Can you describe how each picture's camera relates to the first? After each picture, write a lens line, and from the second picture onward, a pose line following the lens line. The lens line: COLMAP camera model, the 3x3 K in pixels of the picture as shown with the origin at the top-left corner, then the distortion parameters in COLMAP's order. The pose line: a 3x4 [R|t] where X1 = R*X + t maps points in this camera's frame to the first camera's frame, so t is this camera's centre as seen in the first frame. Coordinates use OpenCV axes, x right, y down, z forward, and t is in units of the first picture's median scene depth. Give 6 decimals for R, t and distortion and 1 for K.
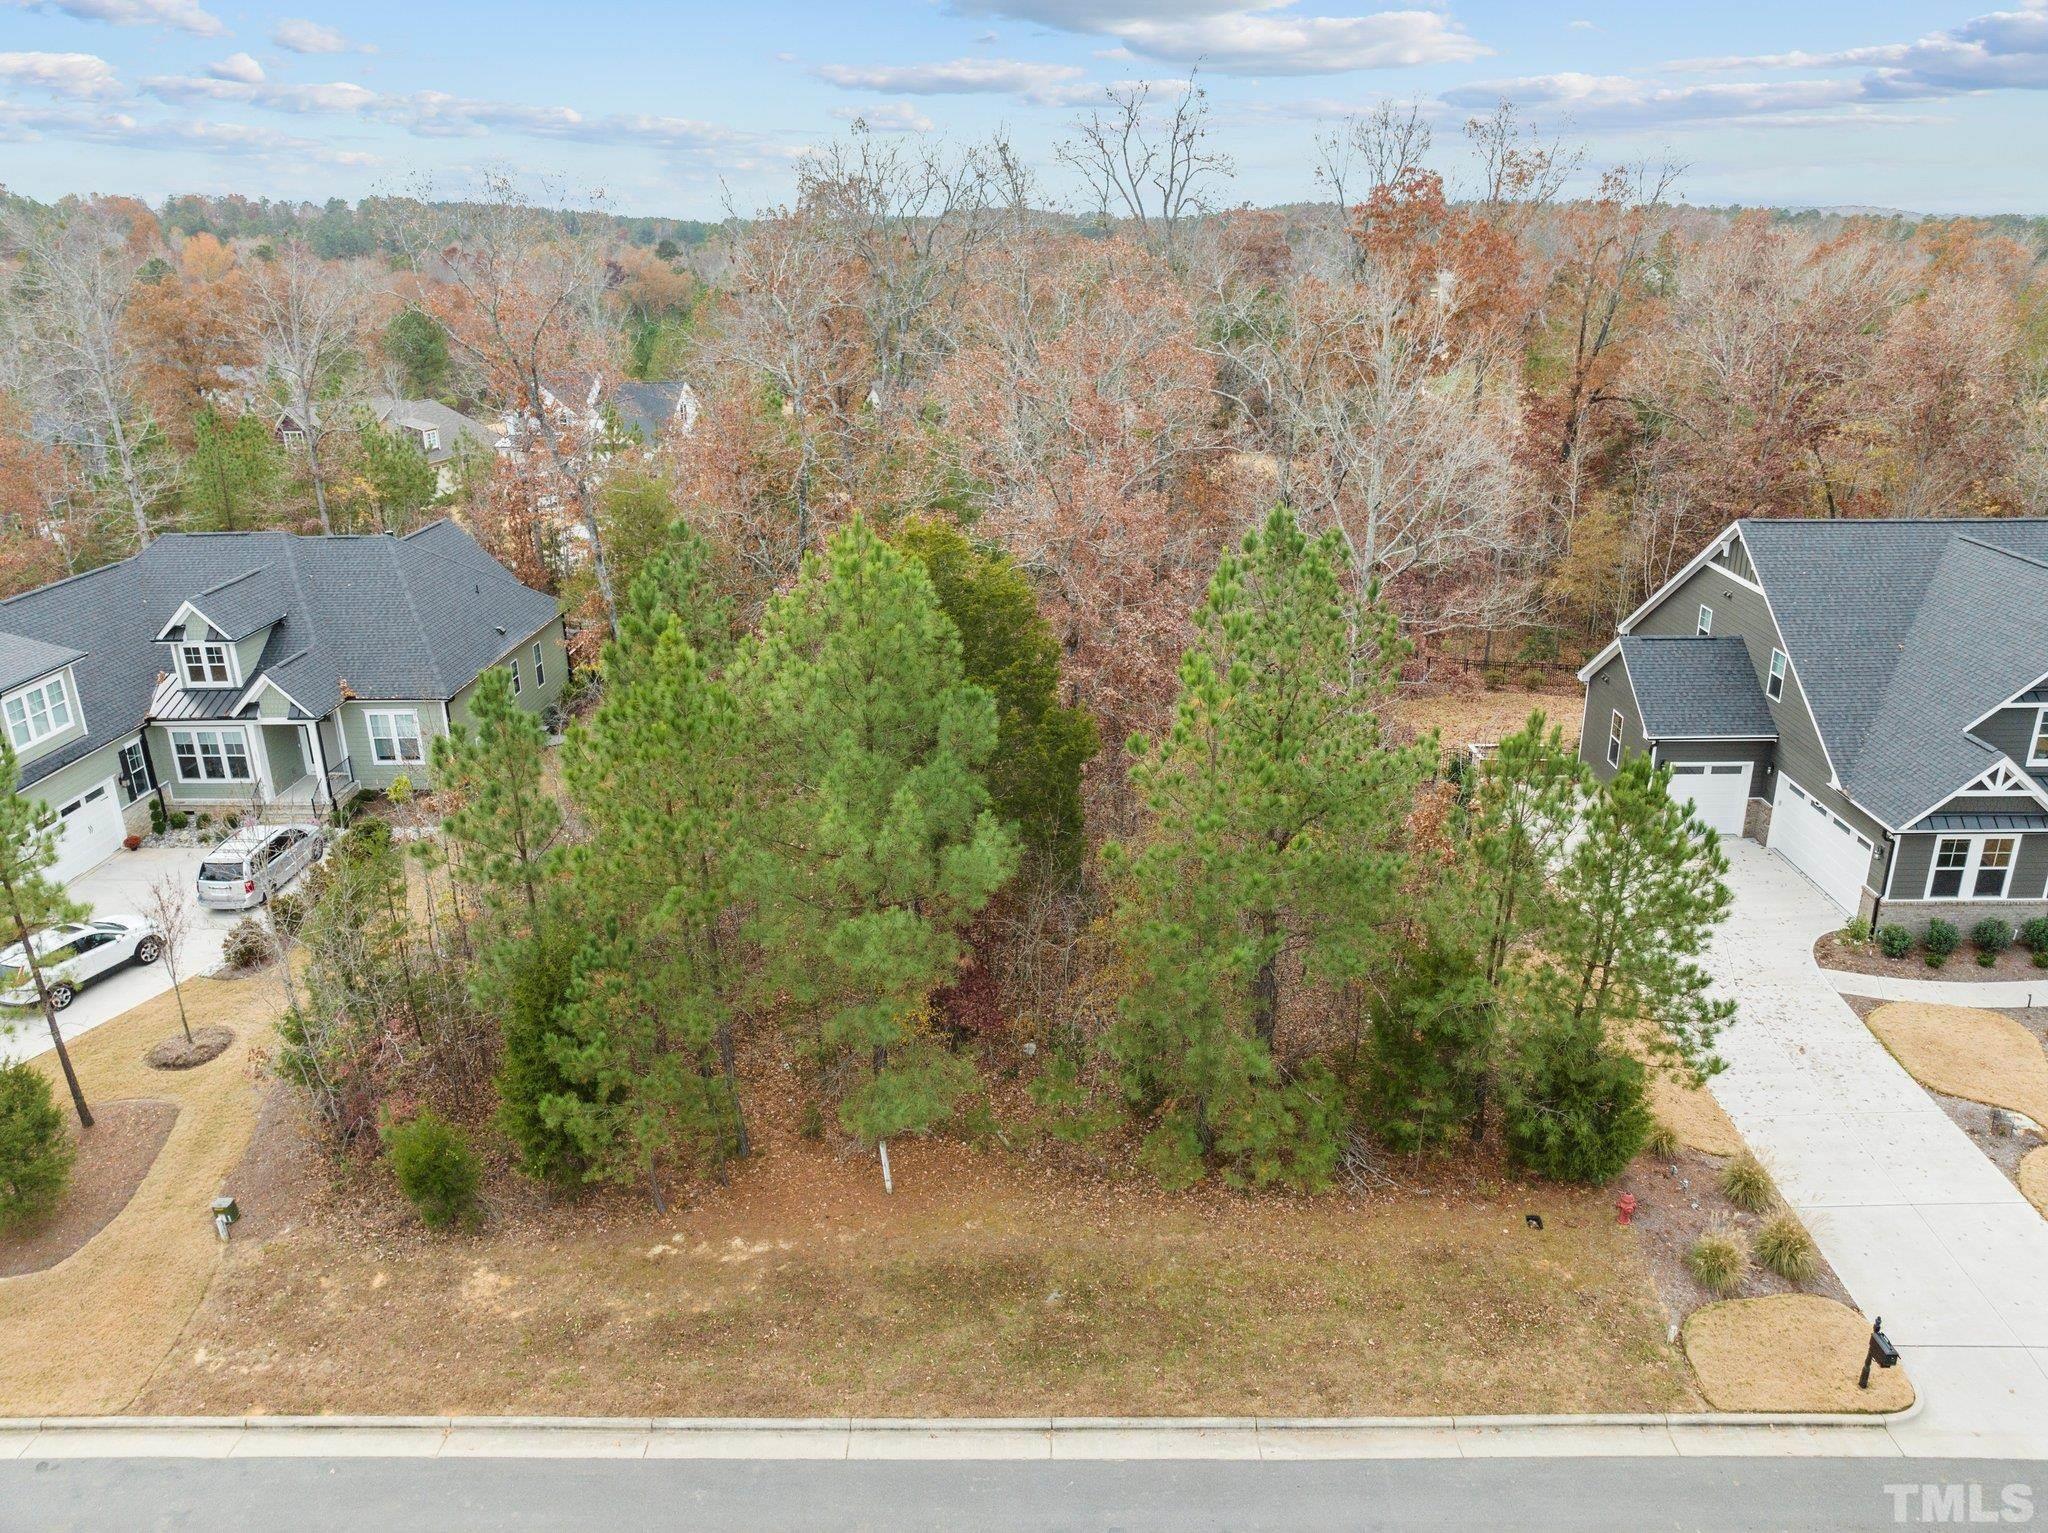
lens RADIAL K [[1449.3, 0, 1024.0], [0, 1449.3, 766.5], [0, 0, 1]] dist [-0.058392, 0.030697]
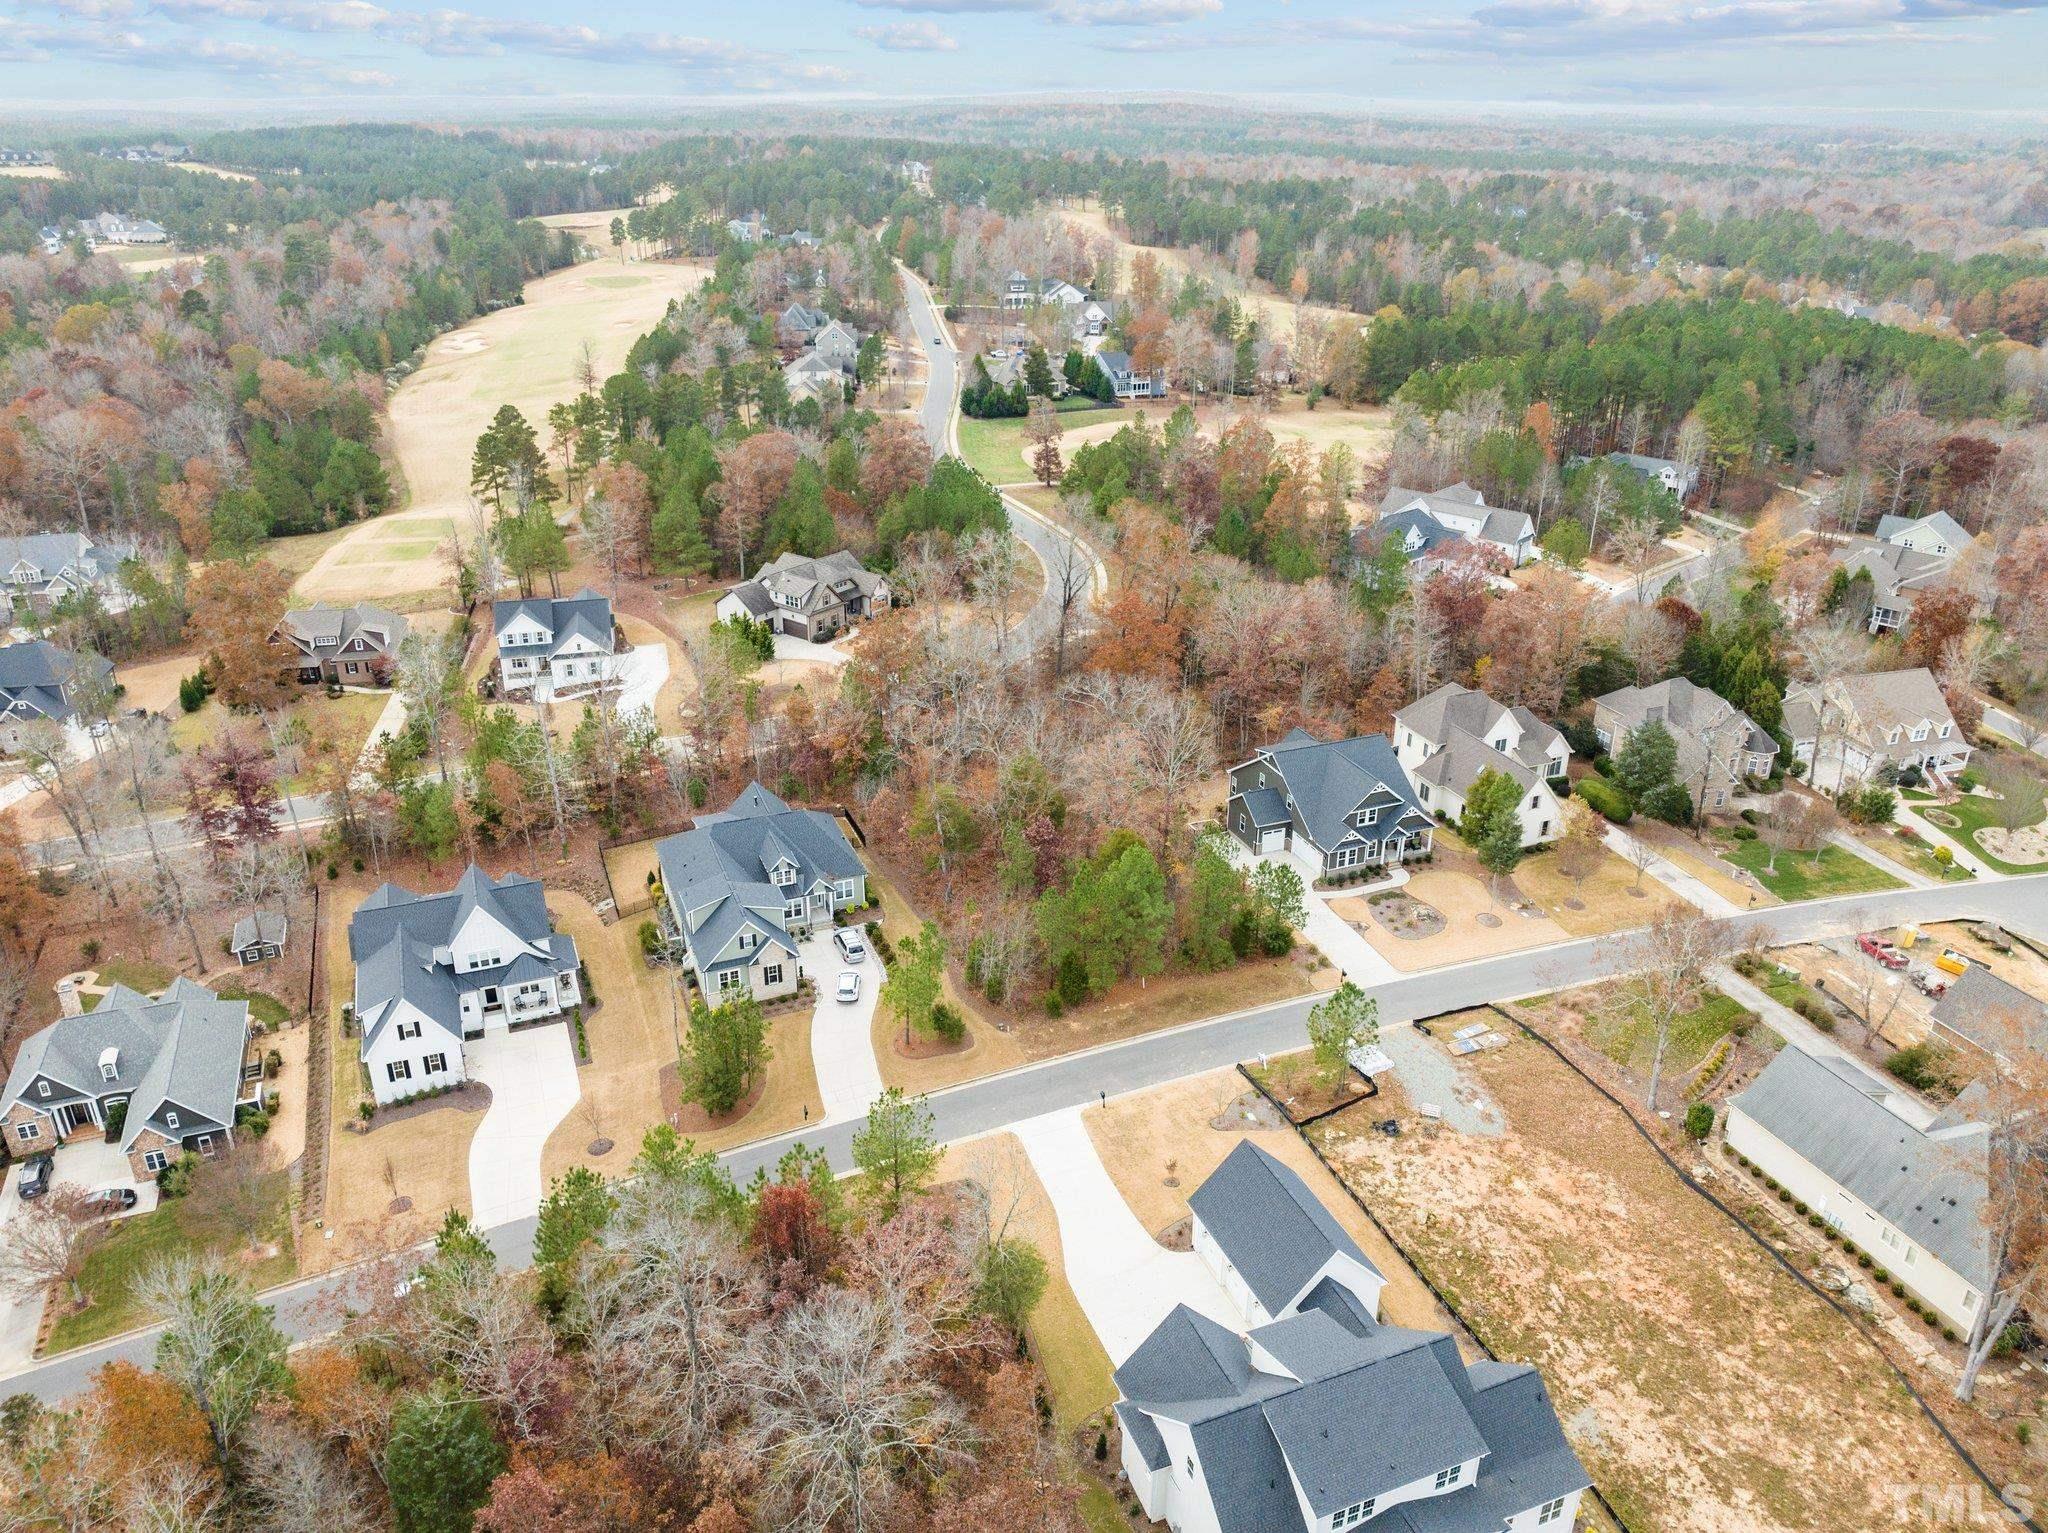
lens RADIAL K [[1486.5, 0, 1027.2], [0, 1486.5, 804.6], [0, 0, 1]] dist [-0.032078, -0.000215]
pose [[0.916444, -0.154508, 0.369131, -1.901755], [0.117783, 0.985740, 0.120181, -0.795165], [-0.382436, -0.066662, 0.921574, -2.830567]]
